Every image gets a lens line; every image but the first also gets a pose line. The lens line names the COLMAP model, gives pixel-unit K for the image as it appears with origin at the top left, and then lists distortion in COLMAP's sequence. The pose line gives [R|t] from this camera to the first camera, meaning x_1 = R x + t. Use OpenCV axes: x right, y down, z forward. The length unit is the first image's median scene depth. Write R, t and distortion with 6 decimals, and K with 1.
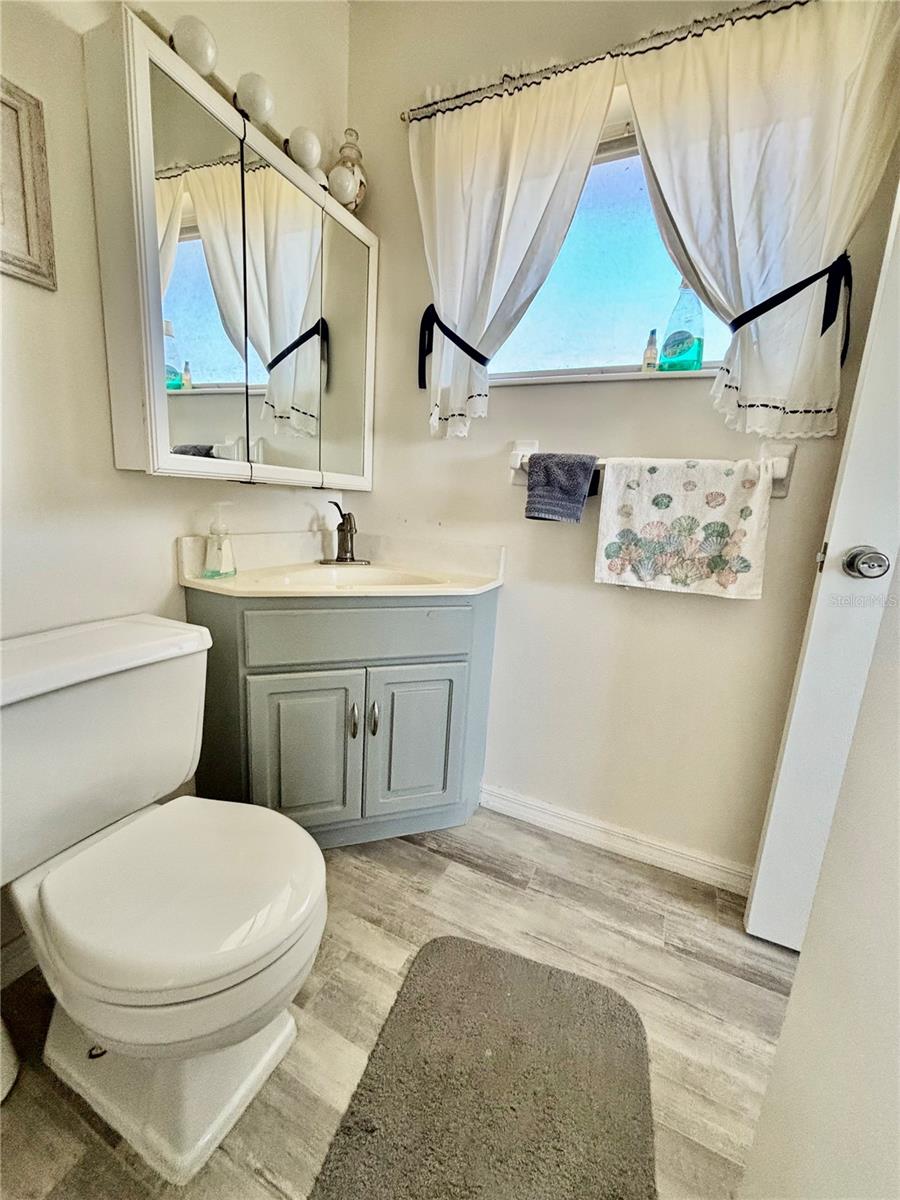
lens RADIAL K [[481.1, 0, 460.0], [0, 481.1, 596.9], [0, 0, 1]] dist [-0.001272, -0.000506]
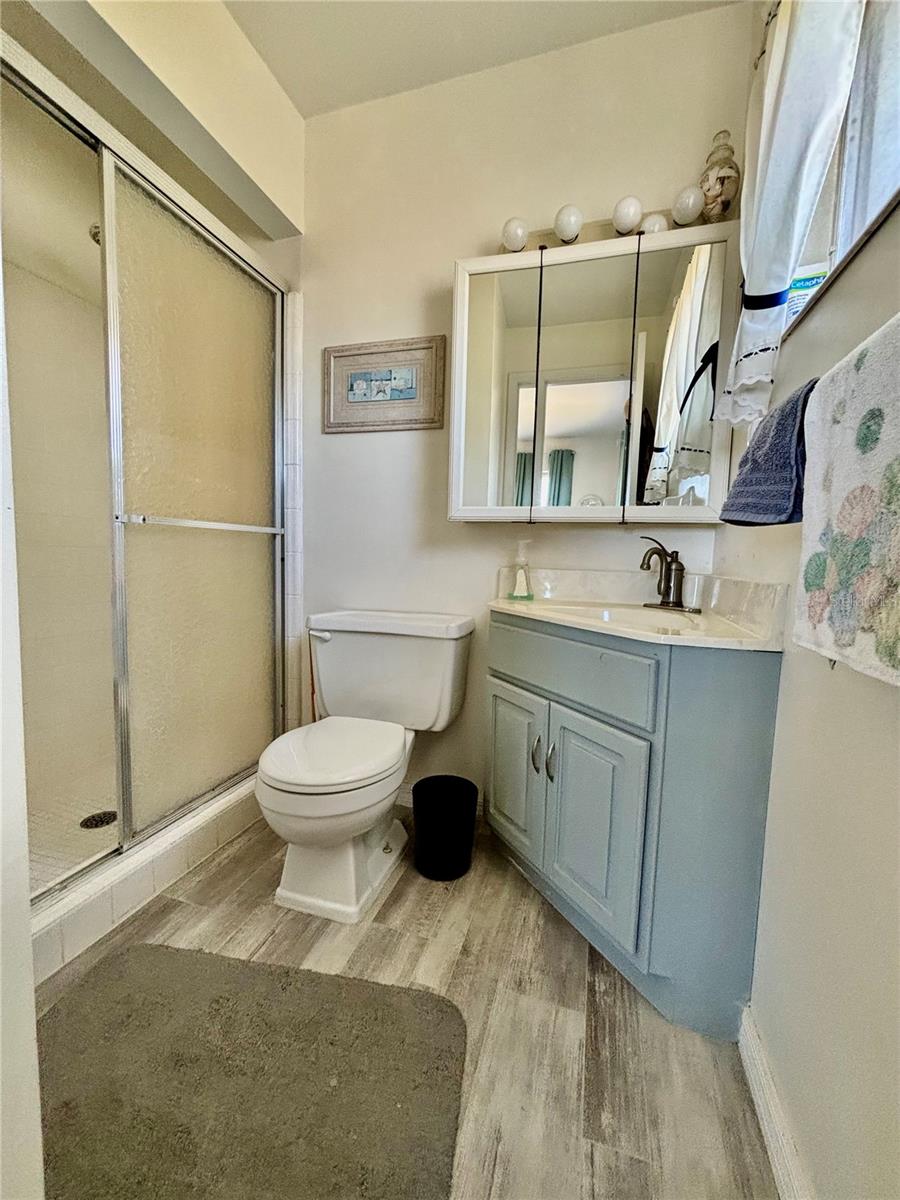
lens RADIAL K [[481.1, 0, 447.8], [0, 481.1, 597.9], [0, 0, 1]] dist [-0.001272, -0.000506]
pose [[0.145743, 0.030451, -0.988854, 0.721382], [-0.213265, 0.976993, -0.001346, -0.005491], [0.966062, 0.211085, 0.148885, 0.647901]]
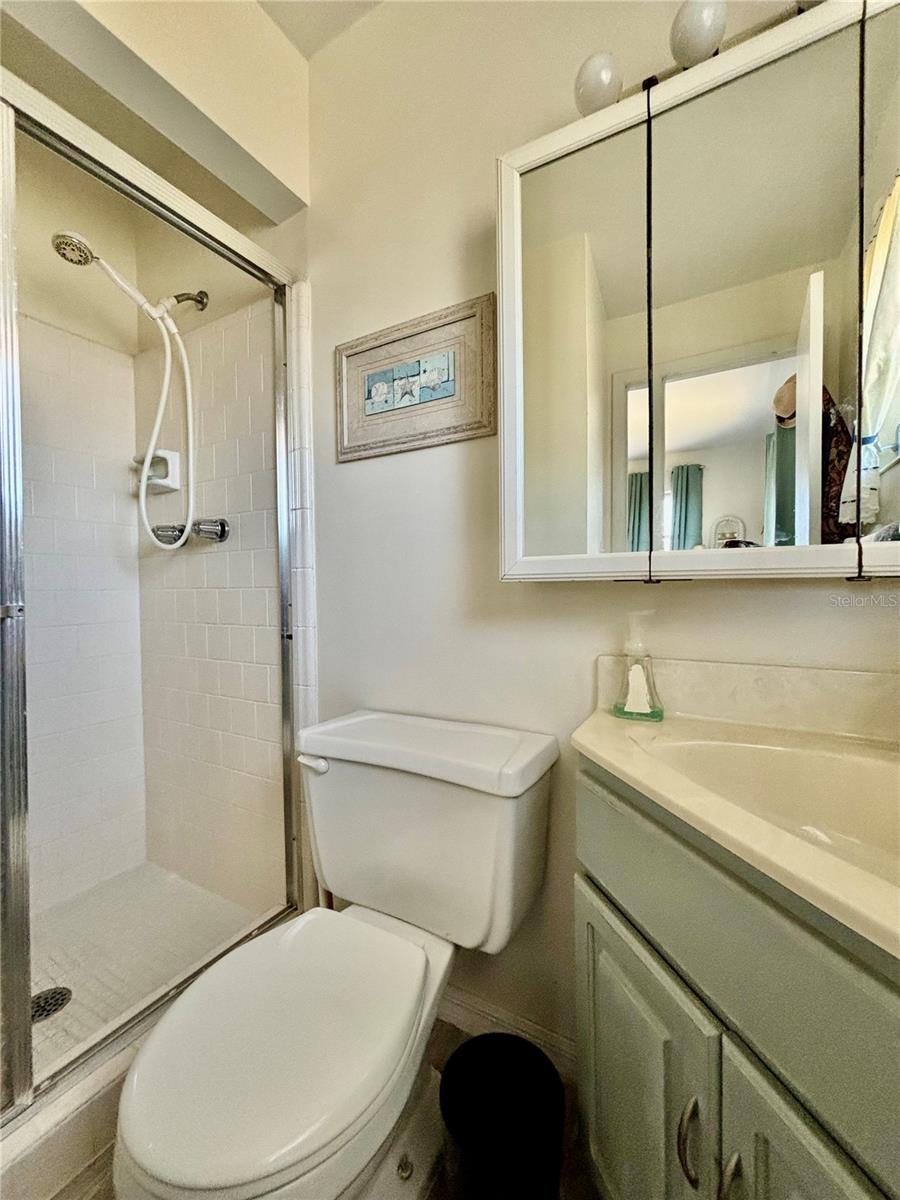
lens RADIAL K [[481.1, 0, 449.4], [0, 481.1, 599.3], [0, 0, 1]] dist [-0.001272, -0.000506]
pose [[-0.085624, -0.037044, -0.995639, 0.226686], [-0.190017, 0.981573, -0.020179, -0.146322], [0.978040, 0.187461, -0.091085, 0.785244]]
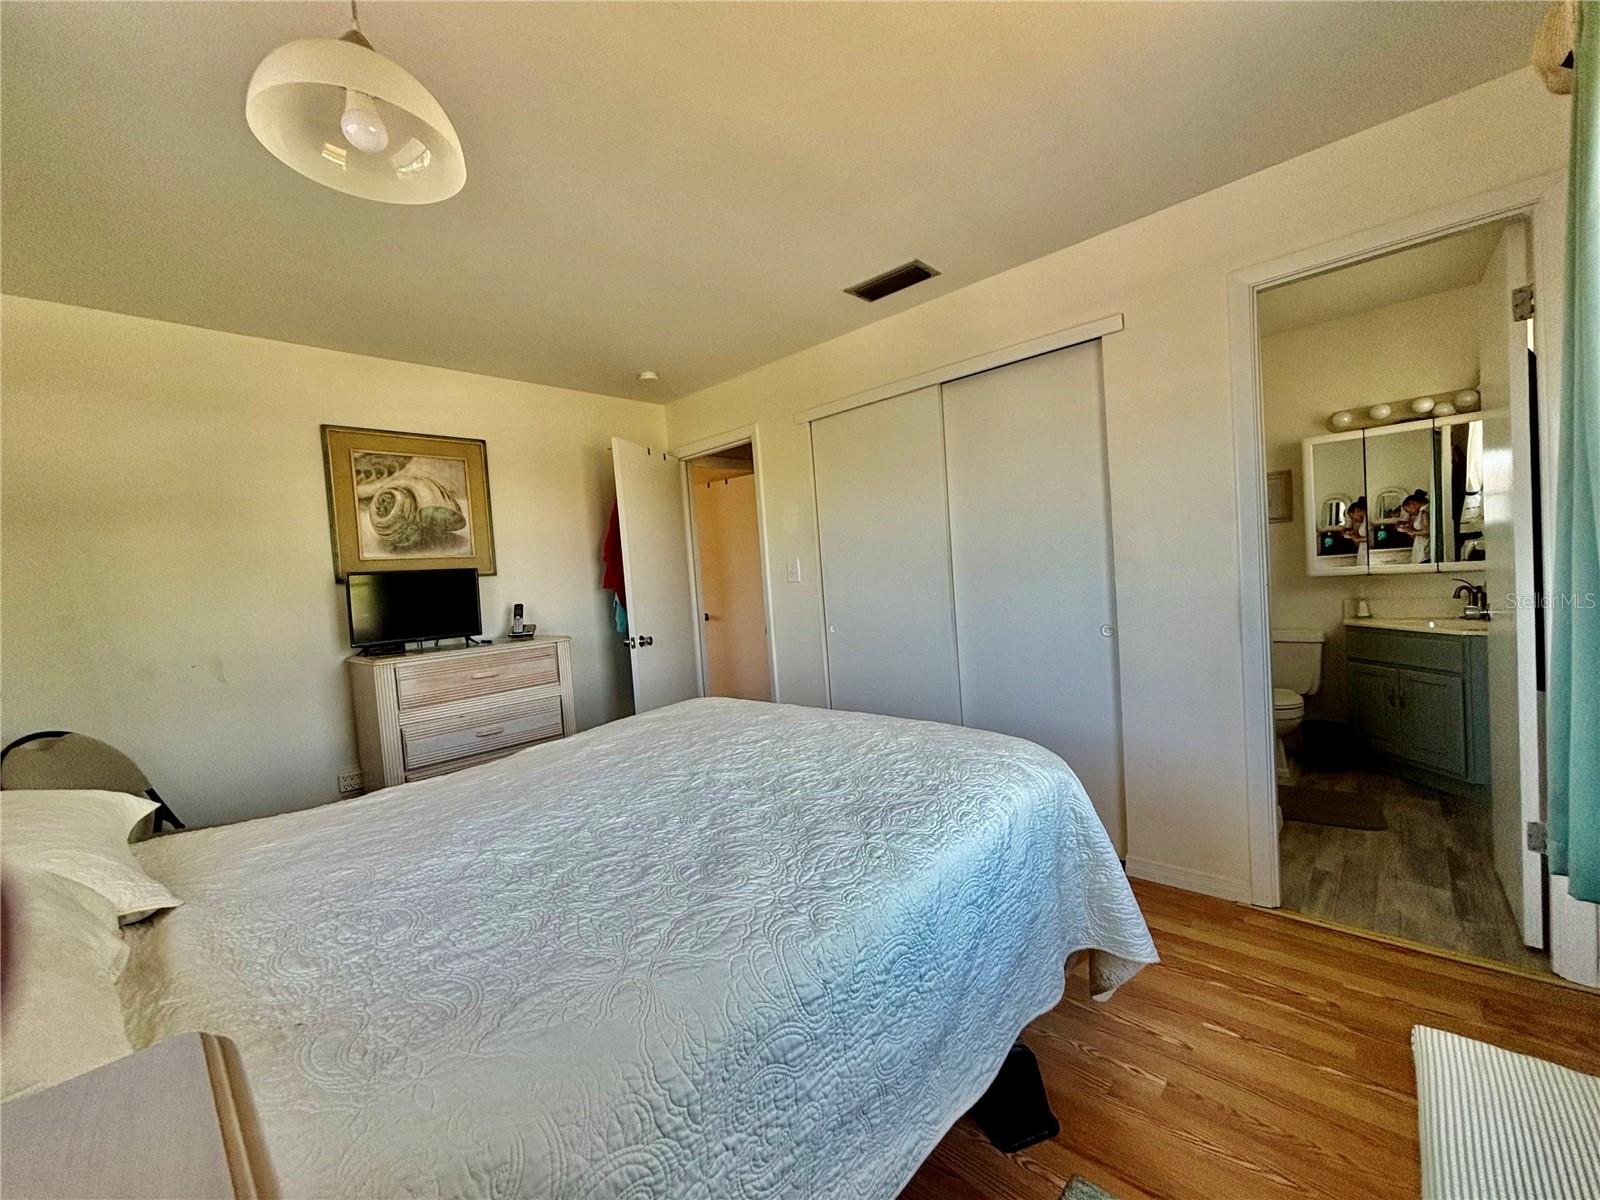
lens RADIAL K [[641.5, 0, 788.5], [0, 641.5, 598.7], [0, 0, 1]] dist [-0.001272, -0.000506]
pose [[-0.312436, 0.003202, -0.949934, 3.041395], [-0.127475, 0.990808, 0.045267, 0.069418], [0.941347, 0.135236, -0.309156, -0.533796]]
